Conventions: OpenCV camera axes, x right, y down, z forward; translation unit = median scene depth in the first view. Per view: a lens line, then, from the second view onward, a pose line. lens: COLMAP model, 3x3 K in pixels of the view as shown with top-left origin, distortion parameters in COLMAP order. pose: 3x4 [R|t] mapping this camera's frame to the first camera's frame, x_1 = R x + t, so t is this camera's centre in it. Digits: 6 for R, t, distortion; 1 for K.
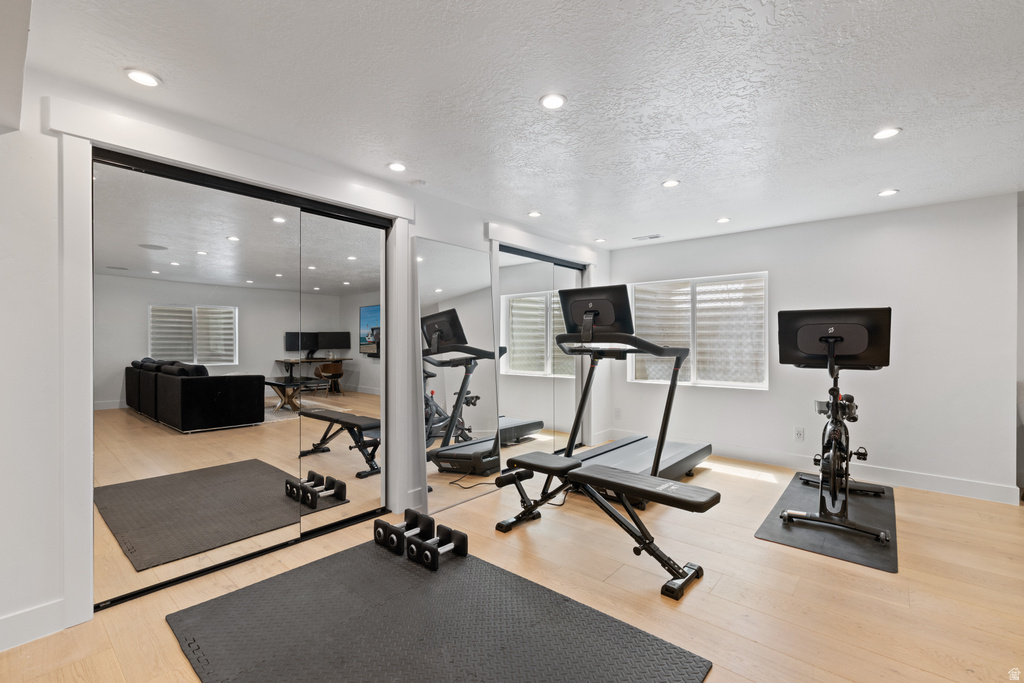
lens RADIAL K [[446.9, 0, 507.7], [0, 446.9, 343.0], [0, 0, 1]] dist [-0.002606, 0.000921]
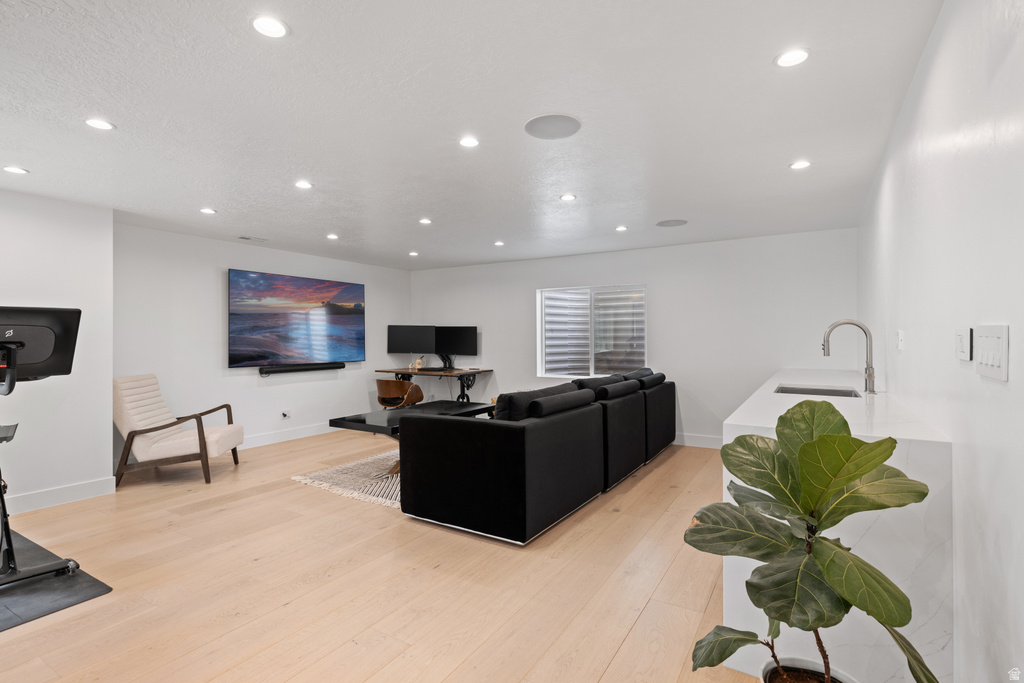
lens RADIAL K [[491.9, 0, 509.1], [0, 491.9, 337.6], [0, 0, 1]] dist [-0.001230, -0.000159]
pose [[-0.161193, 0.001176, 0.986922, -0.261030], [0.011922, 0.999929, 0.000756, -0.011865], [-0.986851, 0.011888, -0.161195, 0.283576]]
